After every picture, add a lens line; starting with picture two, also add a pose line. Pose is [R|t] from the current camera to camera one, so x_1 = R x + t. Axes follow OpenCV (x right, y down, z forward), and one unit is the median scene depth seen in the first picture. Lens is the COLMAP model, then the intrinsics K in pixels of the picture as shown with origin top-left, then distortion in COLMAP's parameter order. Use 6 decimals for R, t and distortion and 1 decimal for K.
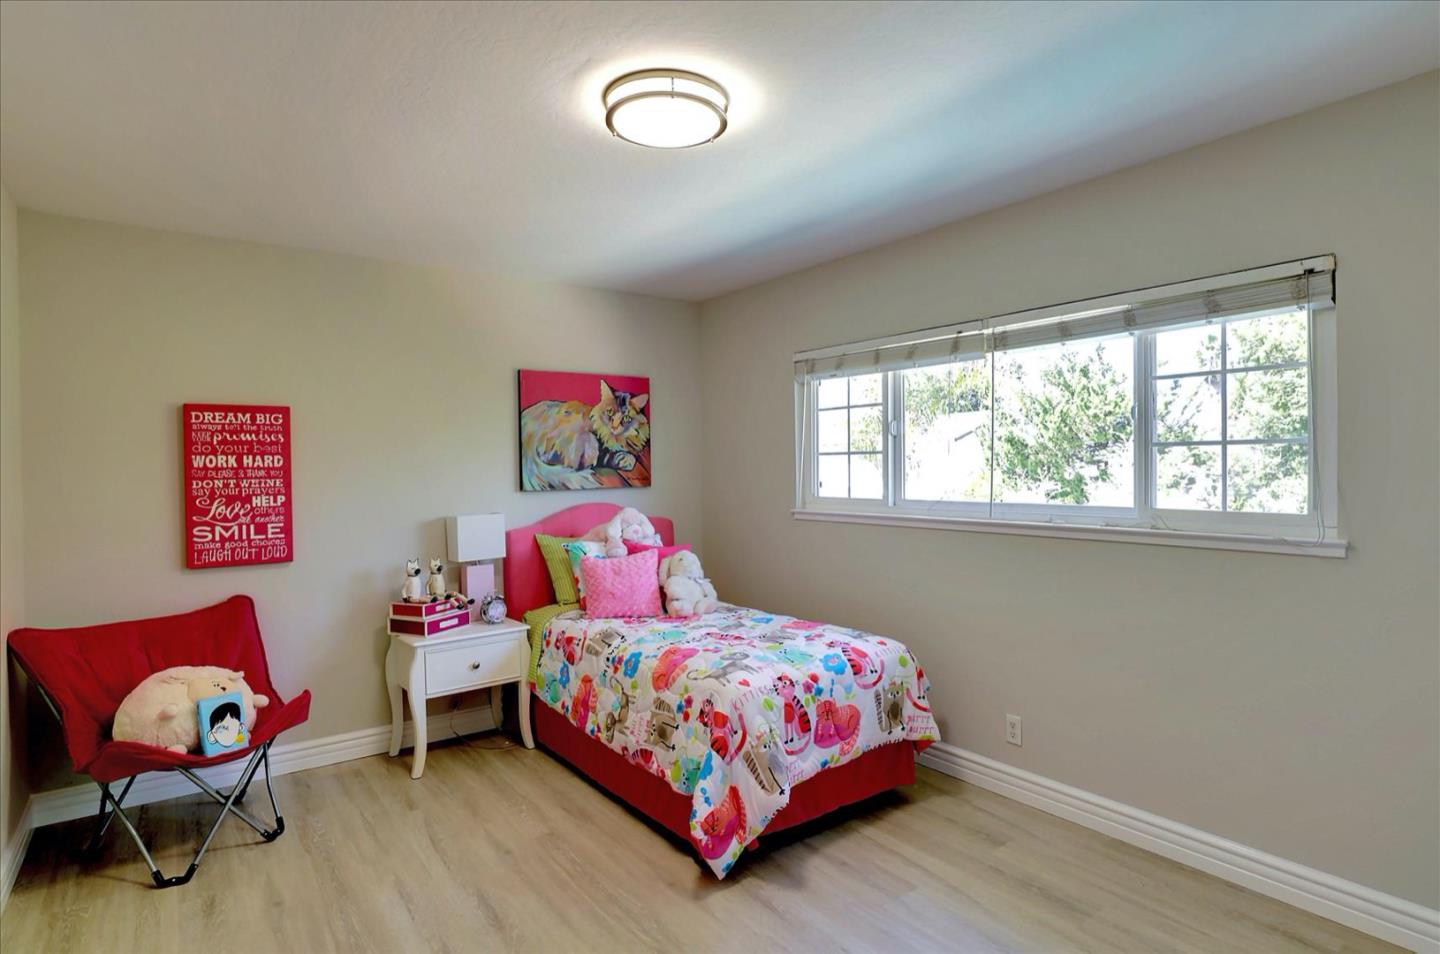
lens RADIAL K [[748.7, 0, 720.0], [0, 748.7, 477.0], [0, 0, 1]] dist [-0.026328, 0.000327]
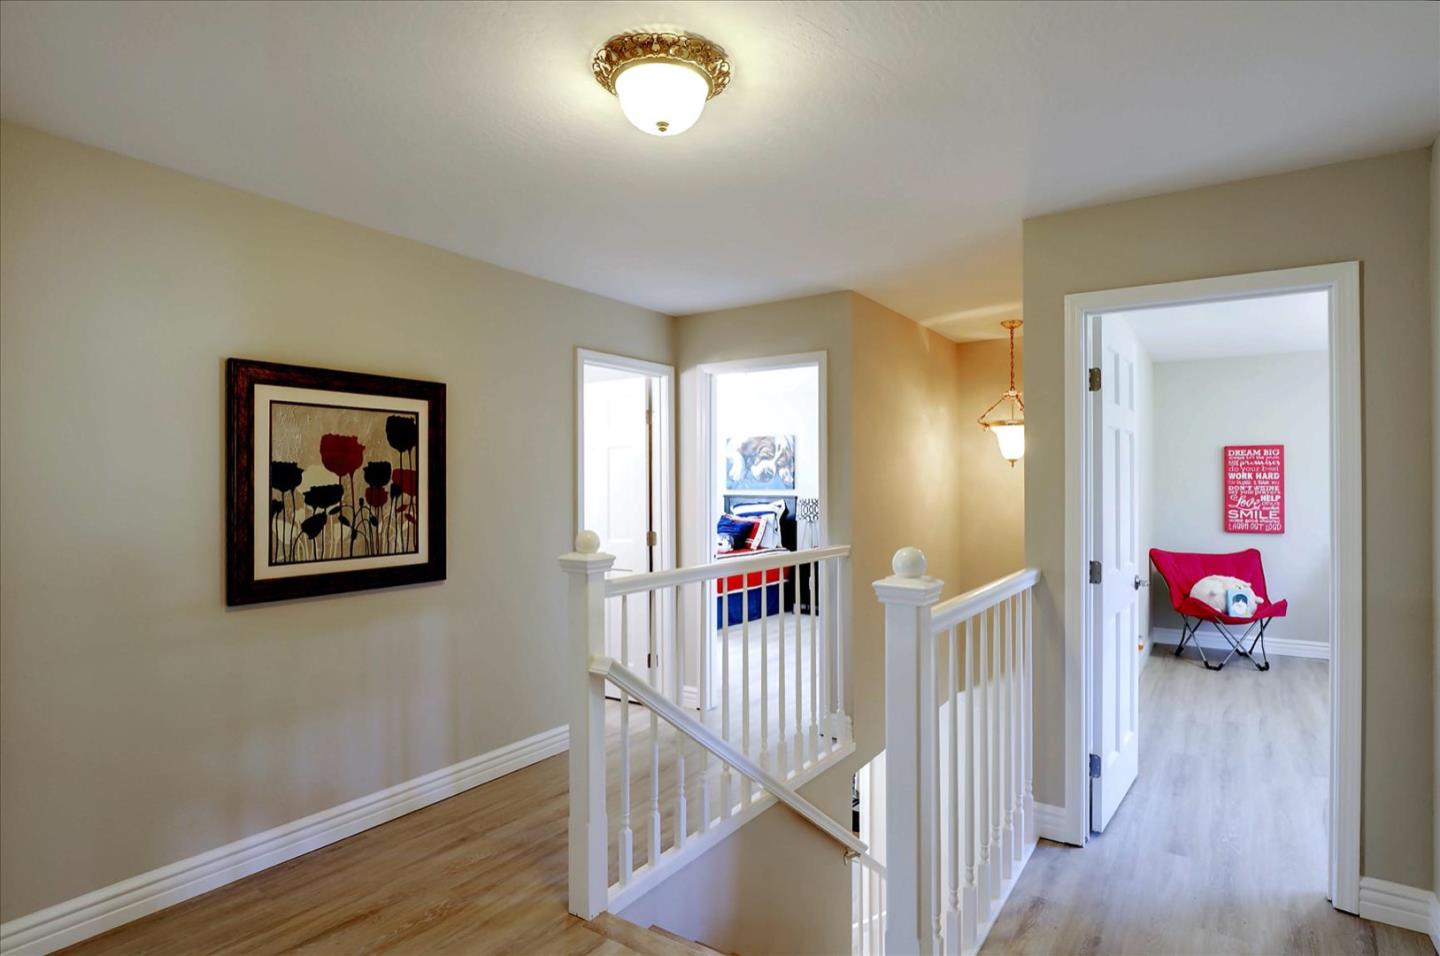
lens RADIAL K [[748.7, 0, 720.0], [0, 748.7, 478.0], [0, 0, 1]] dist [-0.026328, 0.000327]
pose [[0.330210, 0.009223, -0.943862, 0.648834], [-0.013360, 0.999898, 0.005096, -0.007781], [0.943813, 0.010927, 0.330300, -0.863922]]
